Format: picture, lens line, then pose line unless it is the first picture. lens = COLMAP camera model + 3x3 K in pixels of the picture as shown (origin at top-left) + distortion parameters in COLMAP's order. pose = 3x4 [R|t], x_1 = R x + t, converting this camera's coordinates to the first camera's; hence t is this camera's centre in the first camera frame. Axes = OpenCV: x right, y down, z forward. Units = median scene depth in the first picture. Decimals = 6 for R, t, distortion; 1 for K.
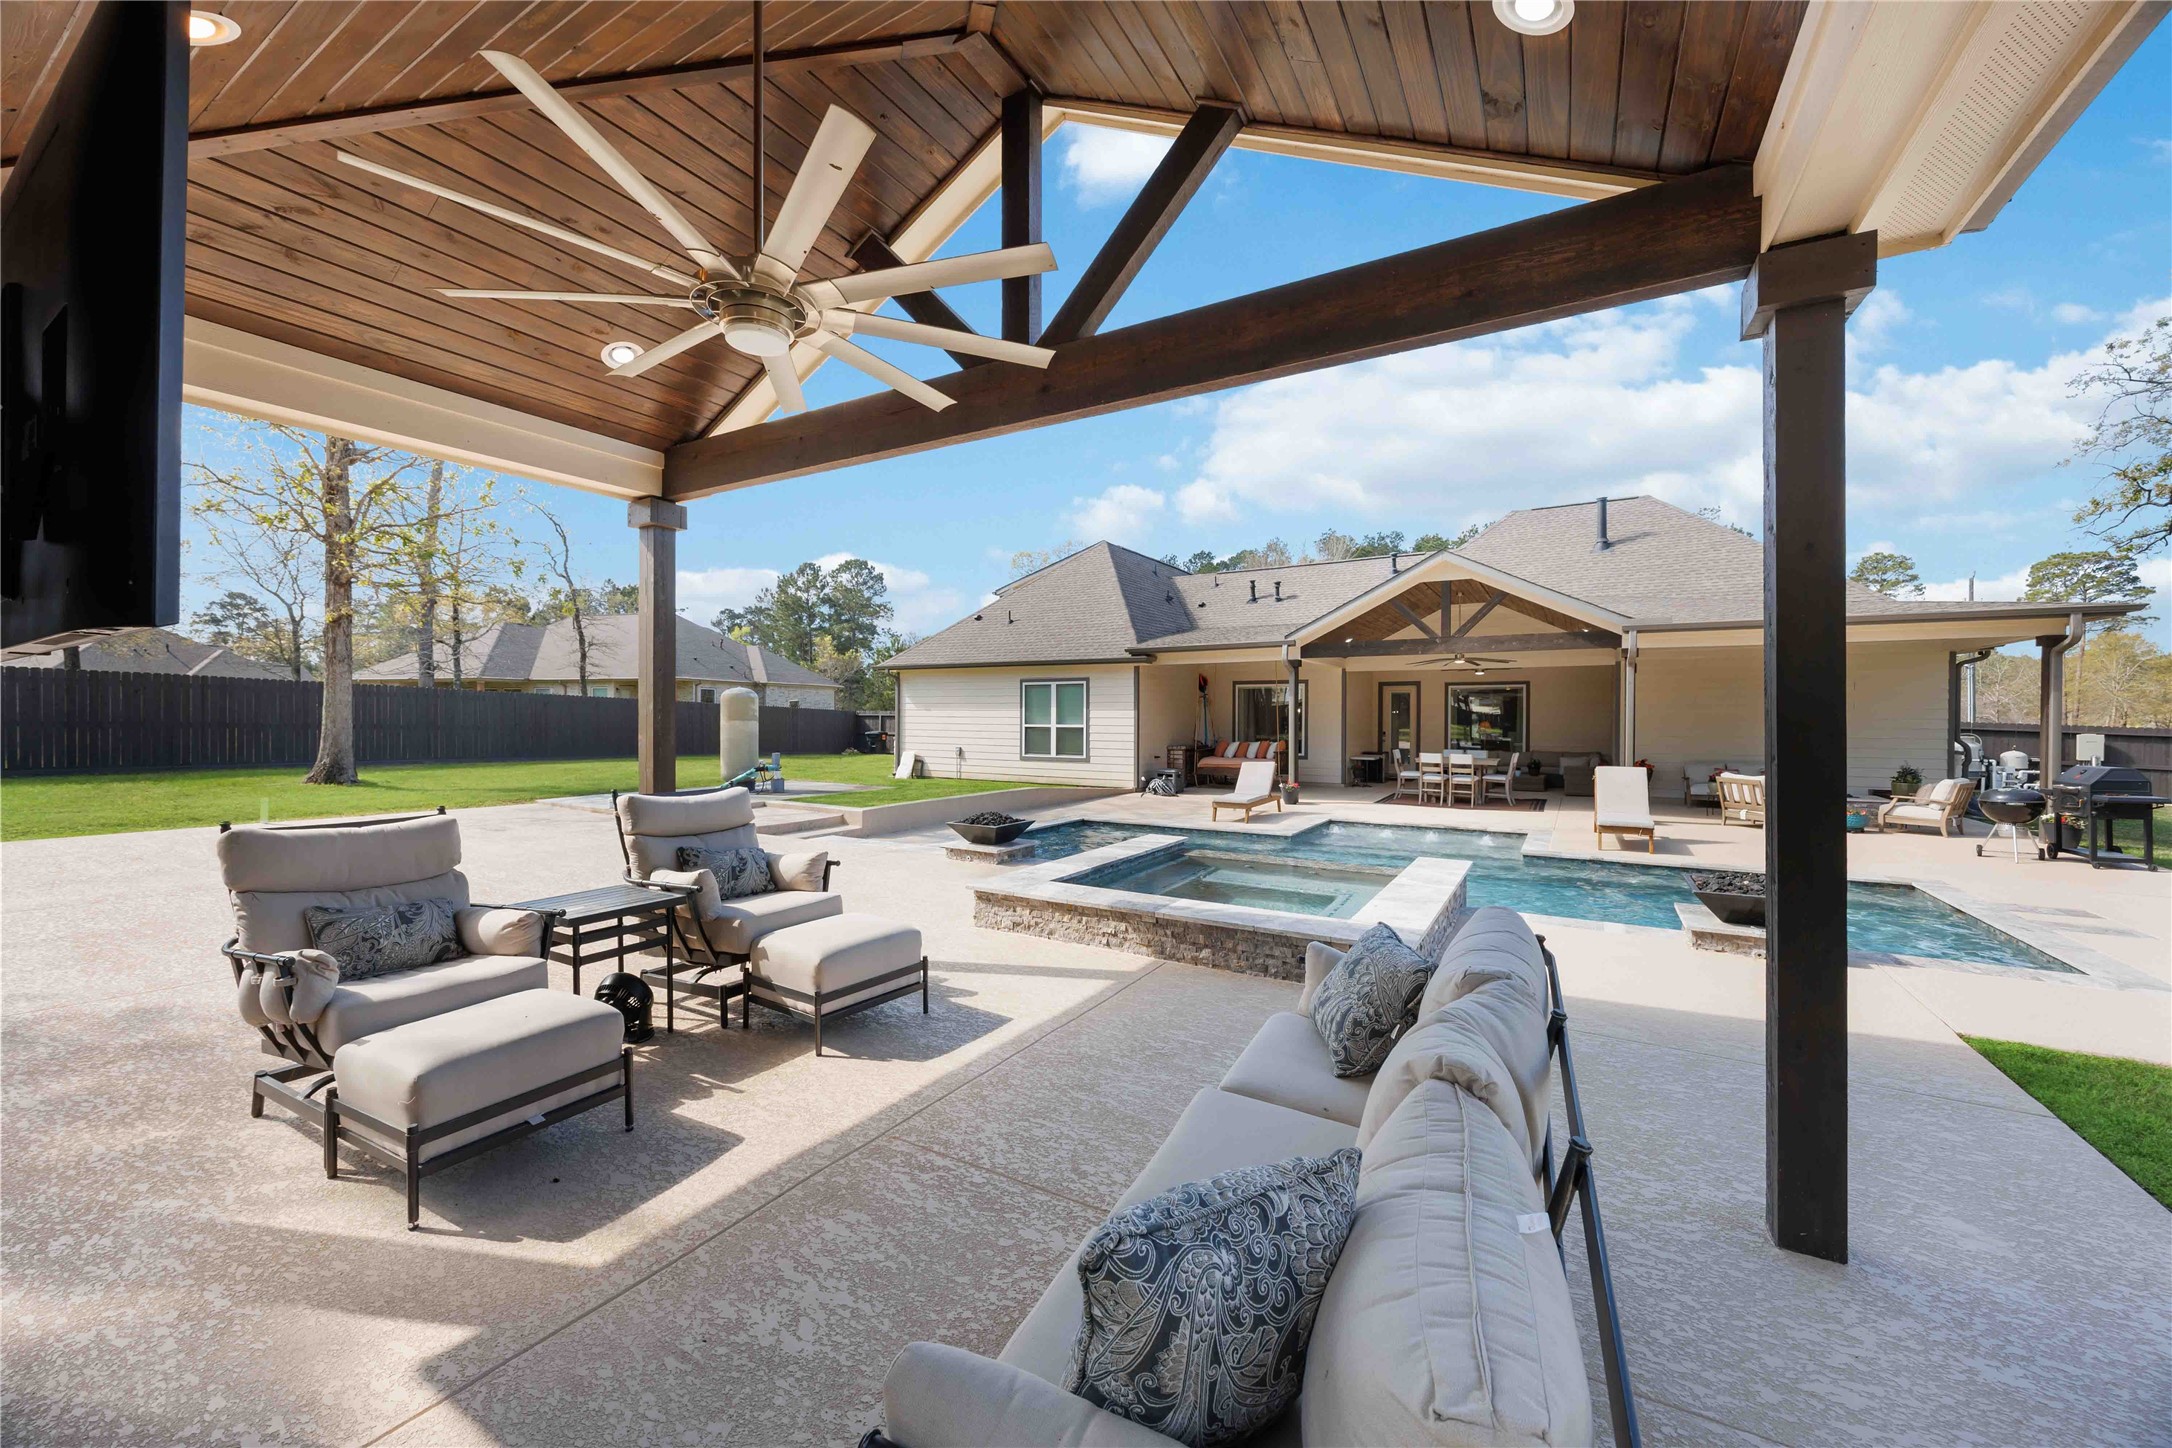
lens RADIAL K [[812.9, 0, 1089.1], [0, 812.9, 714.9], [0, 0, 1]] dist [0.000276, 0.000048]
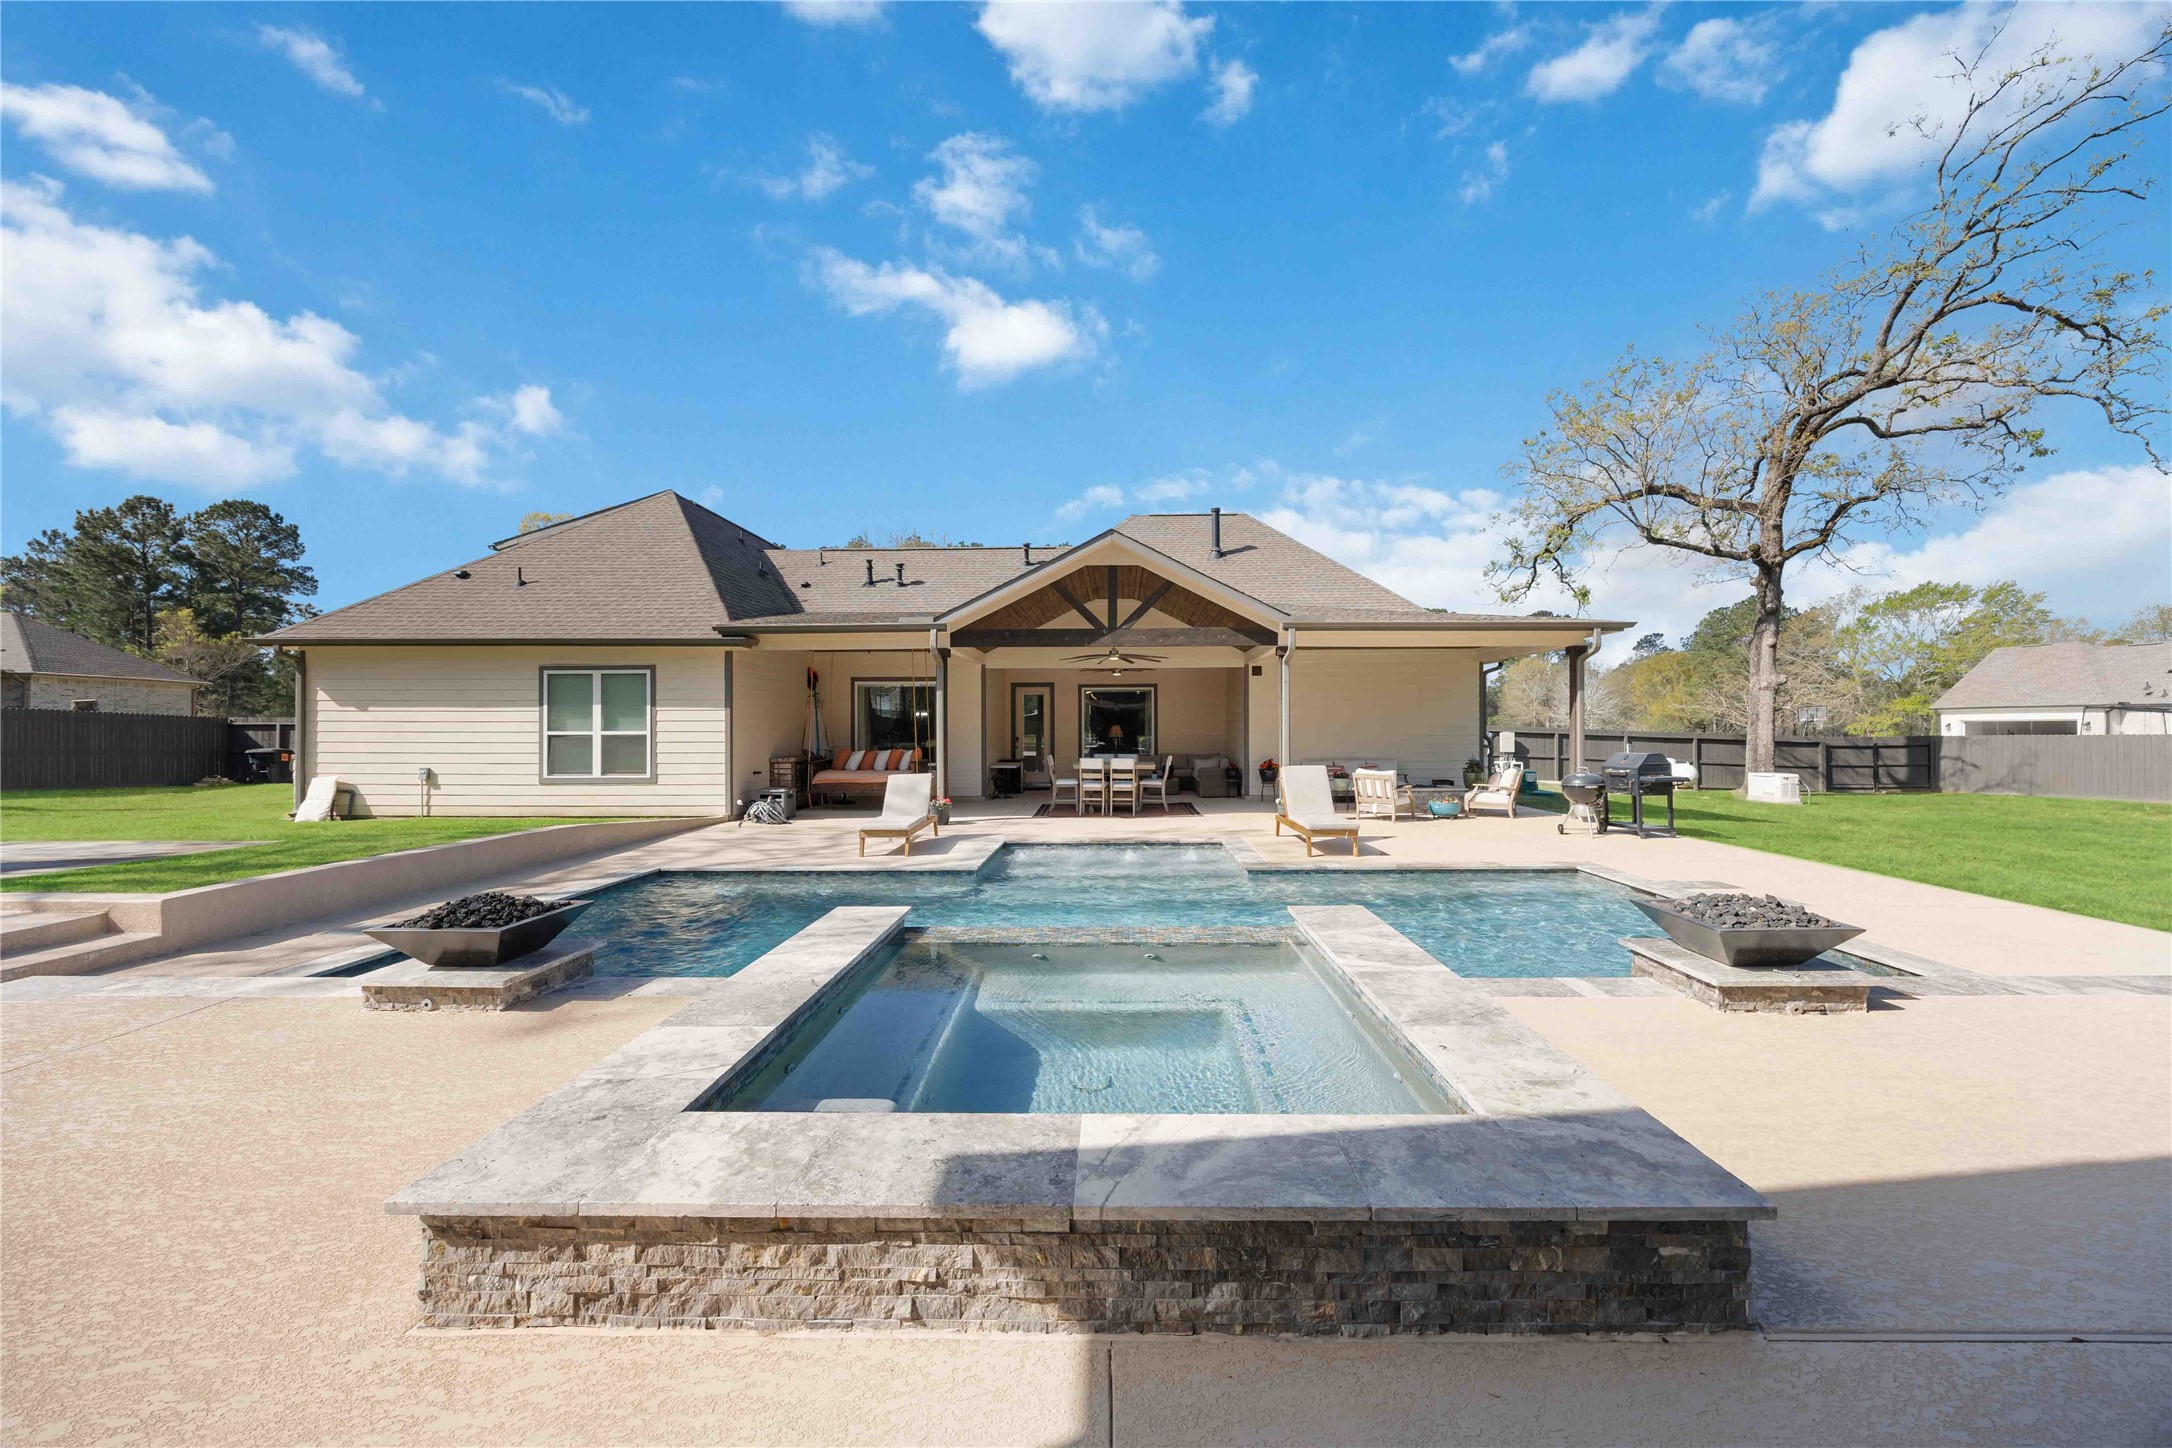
lens RADIAL K [[825.0, 0, 1101.9], [0, 825.0, 721.4], [0, 0, 1]] dist [-0.005177, -0.000057]
pose [[0.866781, -0.002214, 0.498684, -0.021489], [0.005445, 0.999973, -0.005024, 0.009801], [-0.498659, 0.007070, 0.866770, 0.178262]]
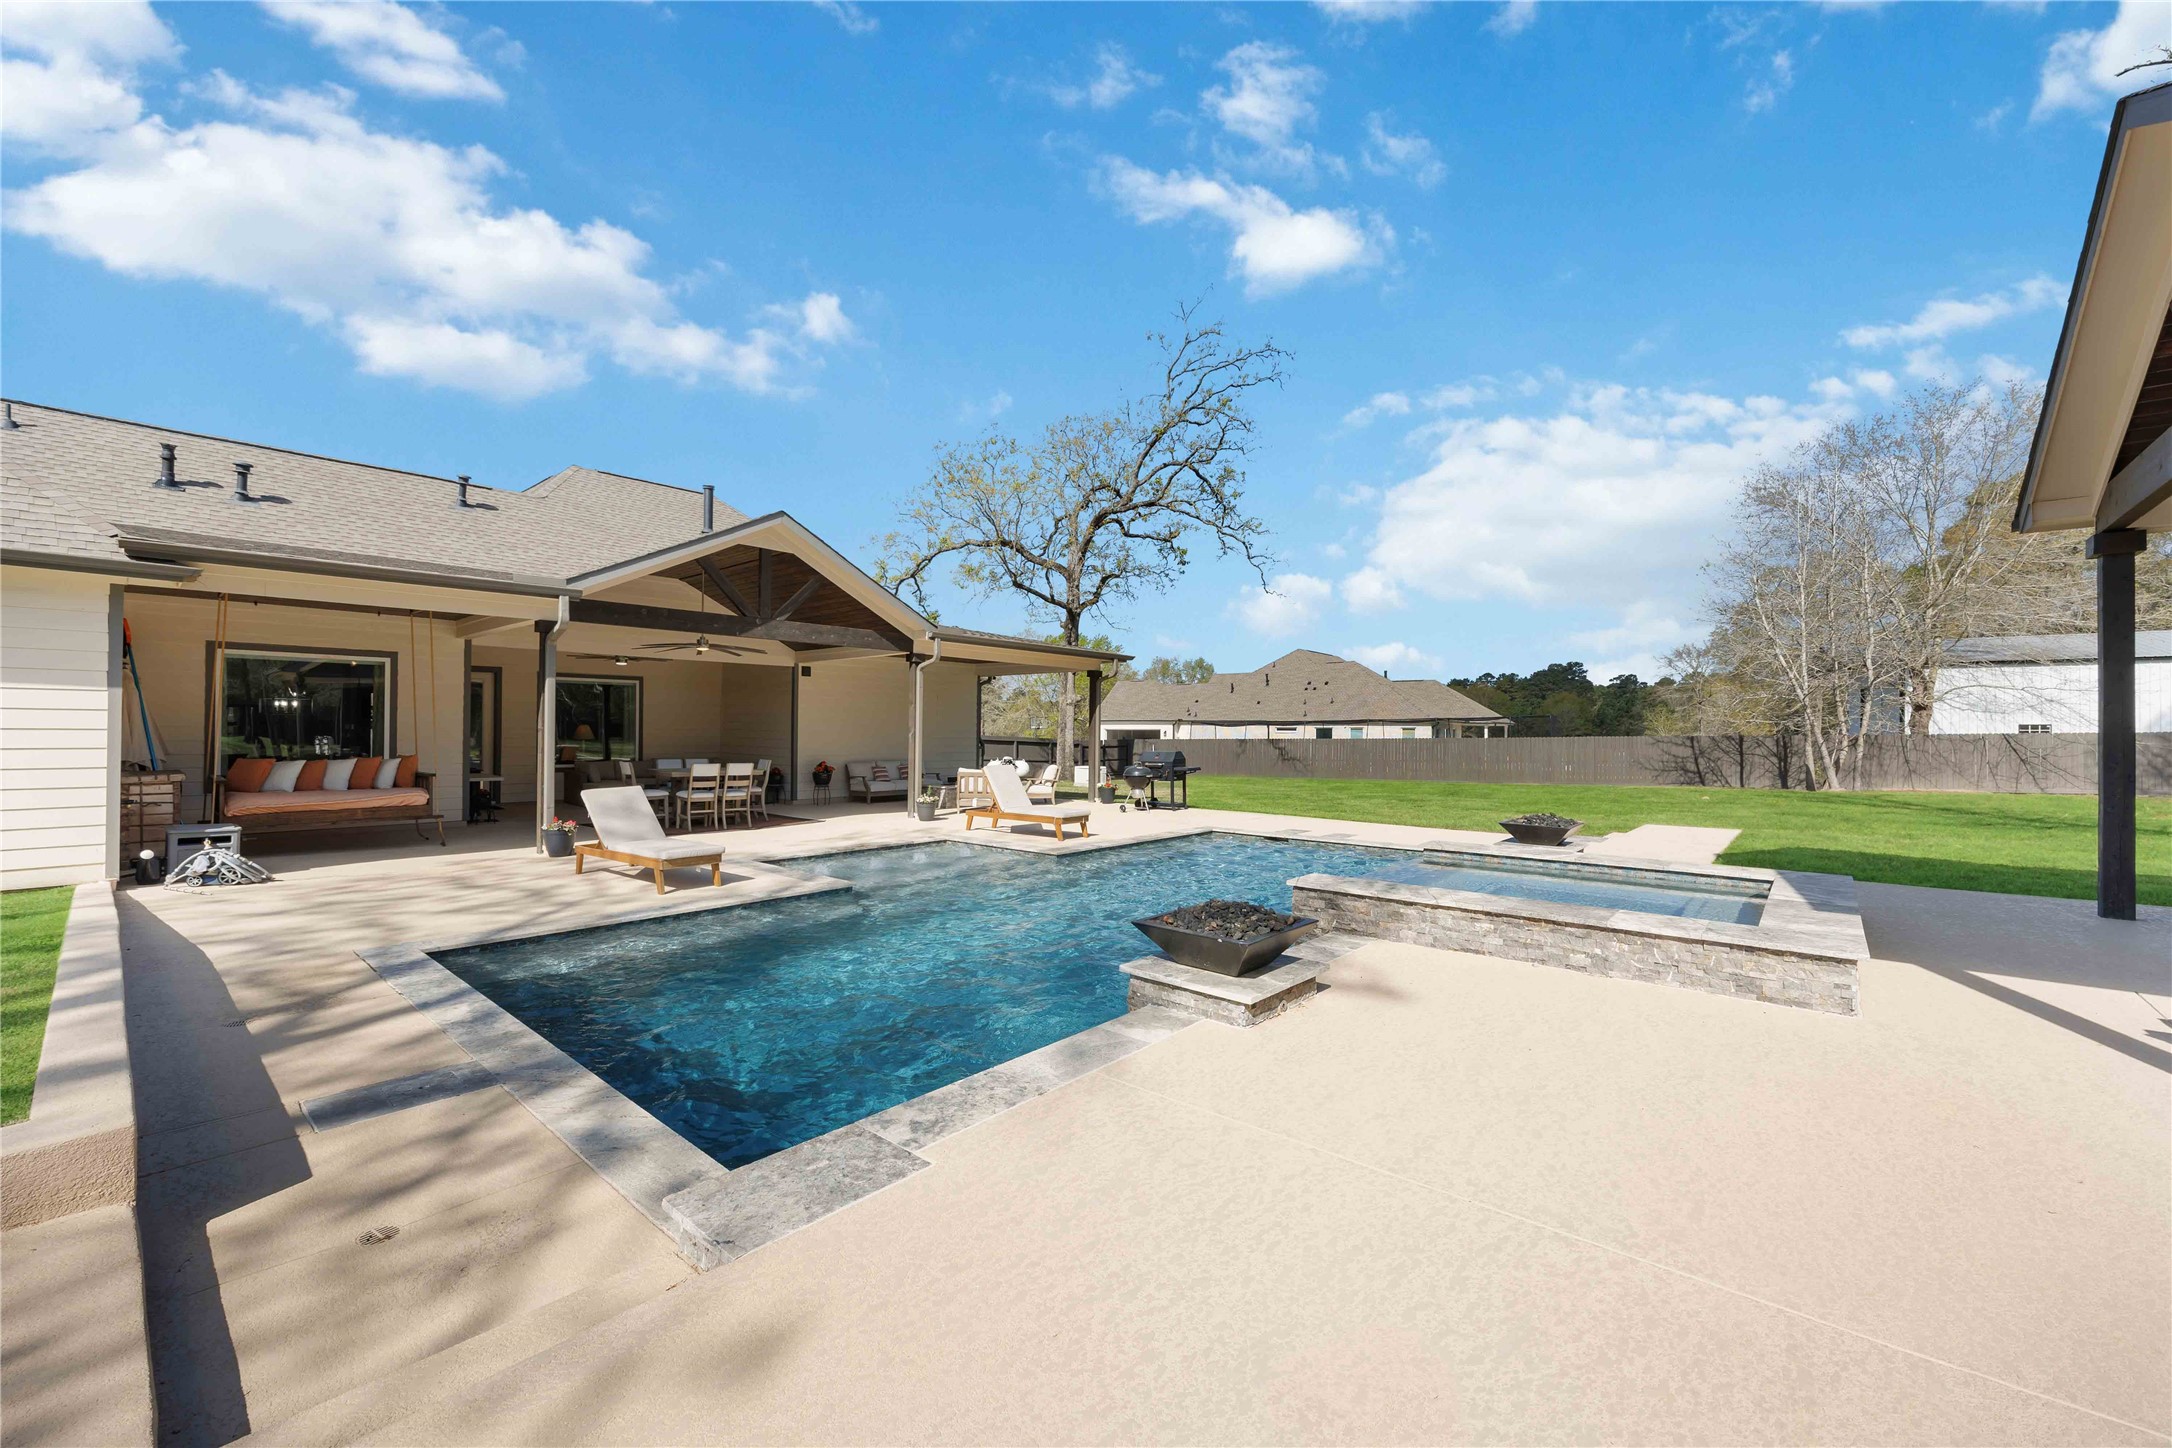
lens RADIAL K [[851.5, 0, 1090.4], [0, 851.5, 723.4], [0, 0, 1]] dist [-0.000856, -0.000076]
pose [[0.174318, 0.007425, 0.984661, -0.279008], [-0.007588, 0.999952, -0.006197, 0.009238], [-0.984660, -0.006391, 0.174366, 0.434301]]
